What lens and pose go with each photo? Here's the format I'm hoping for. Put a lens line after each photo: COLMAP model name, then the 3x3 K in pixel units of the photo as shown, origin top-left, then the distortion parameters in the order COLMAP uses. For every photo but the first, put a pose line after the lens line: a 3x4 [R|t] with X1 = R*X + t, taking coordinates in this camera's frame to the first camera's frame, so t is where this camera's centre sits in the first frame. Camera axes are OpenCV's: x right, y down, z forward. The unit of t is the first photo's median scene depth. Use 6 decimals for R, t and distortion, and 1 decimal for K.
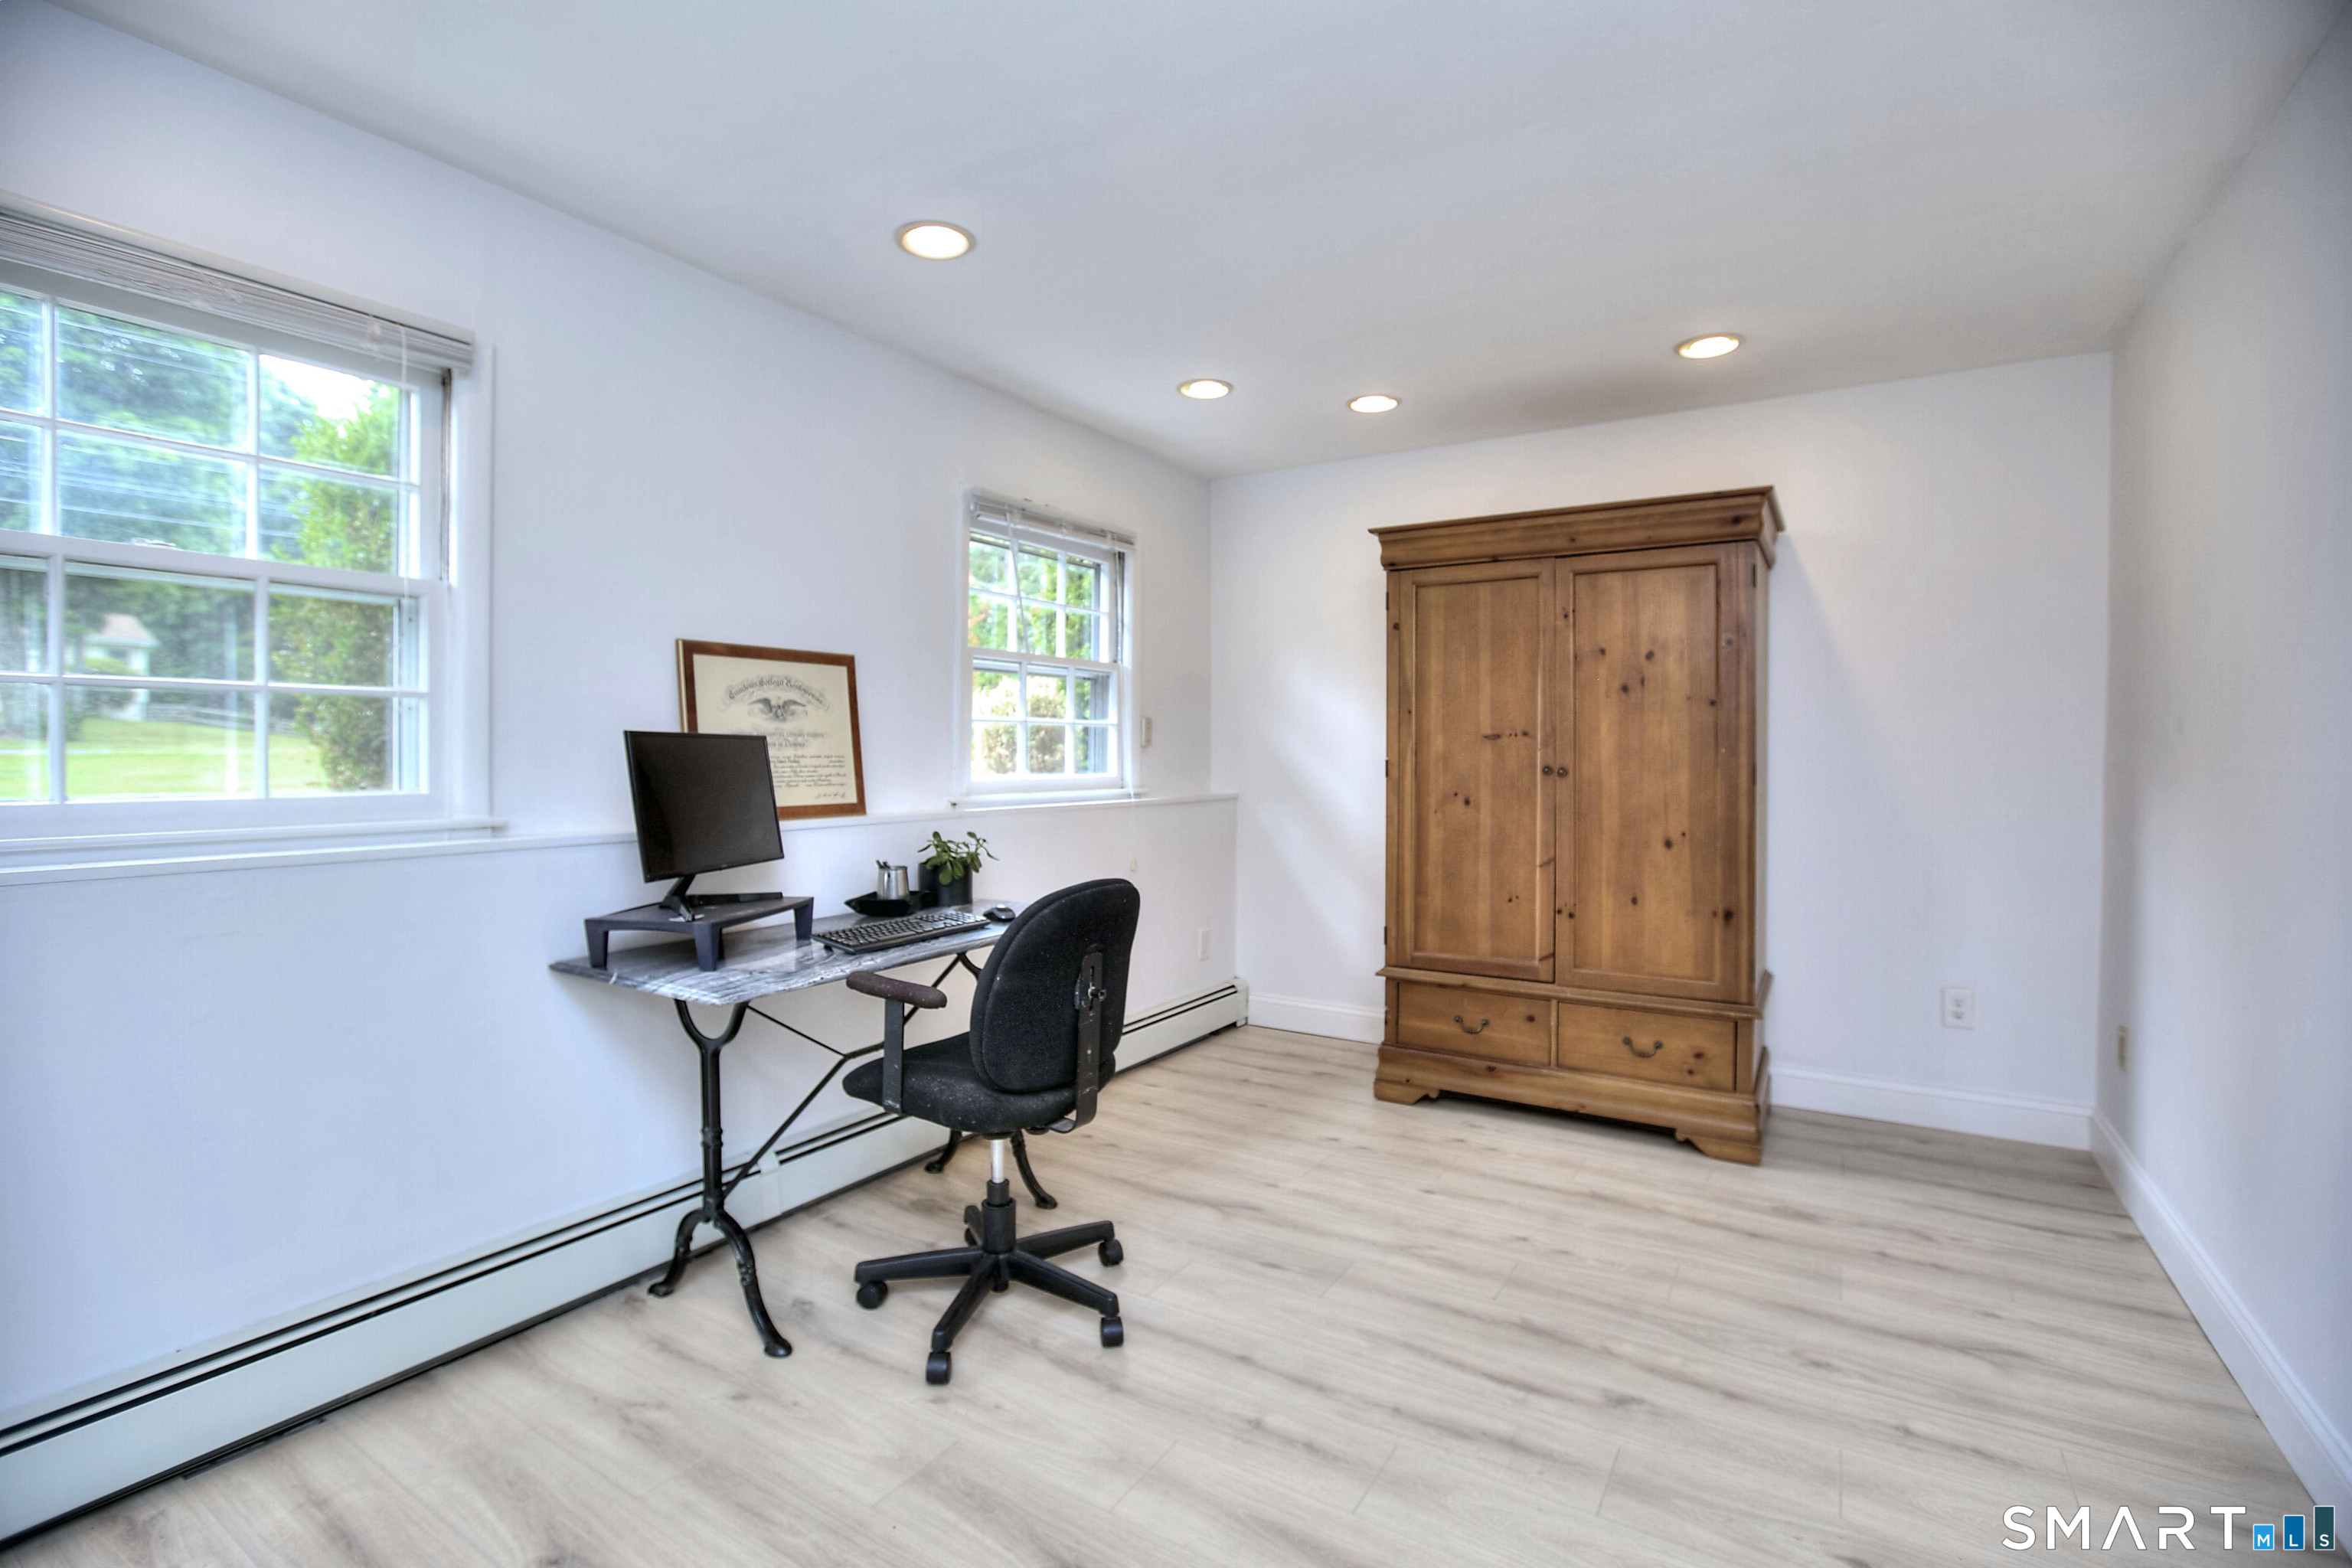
lens RADIAL K [[1077.9, 0, 1183.3], [0, 1077.9, 772.6], [0, 0, 1]] dist [-0.029167, 0.005776]
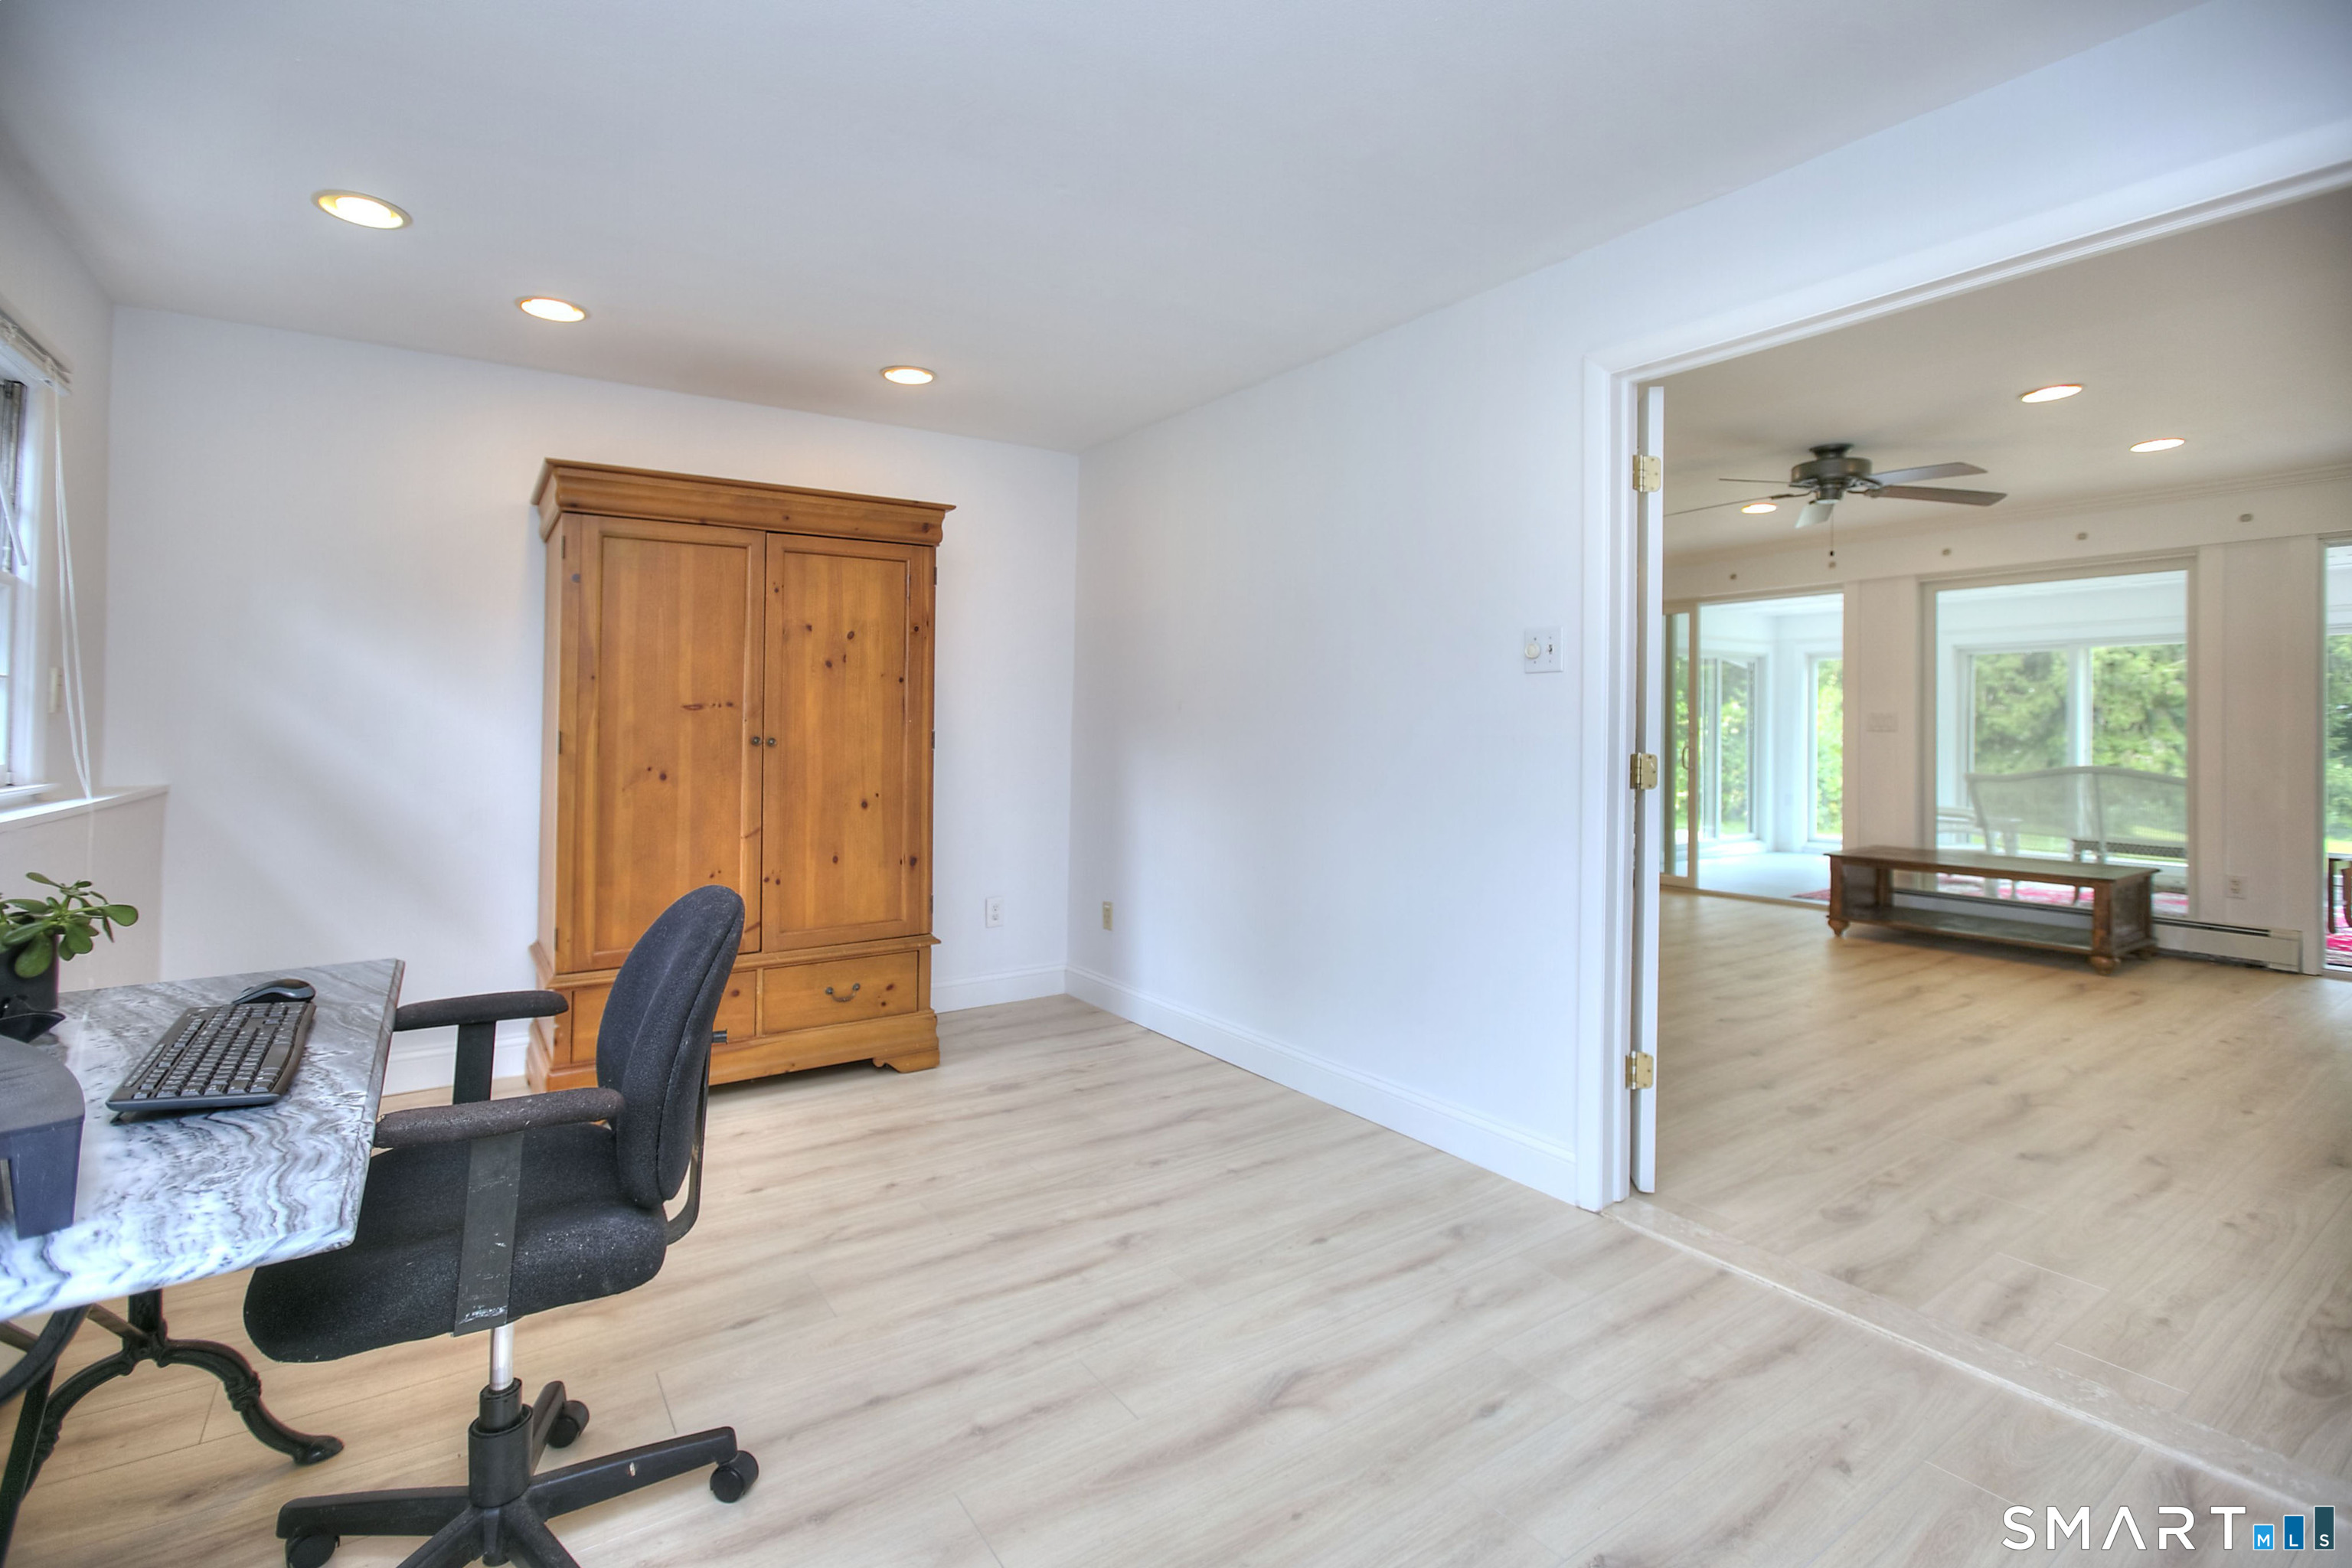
lens RADIAL K [[1077.9, 0, 1083.1], [0, 1077.9, 719.3], [0, 0, 1]] dist [-0.029167, 0.005776]
pose [[0.422170, 0.004213, 0.906507, -0.476195], [0.020632, 0.999686, -0.014255, -0.001953], [-0.906282, 0.024721, 0.421950, 0.319919]]
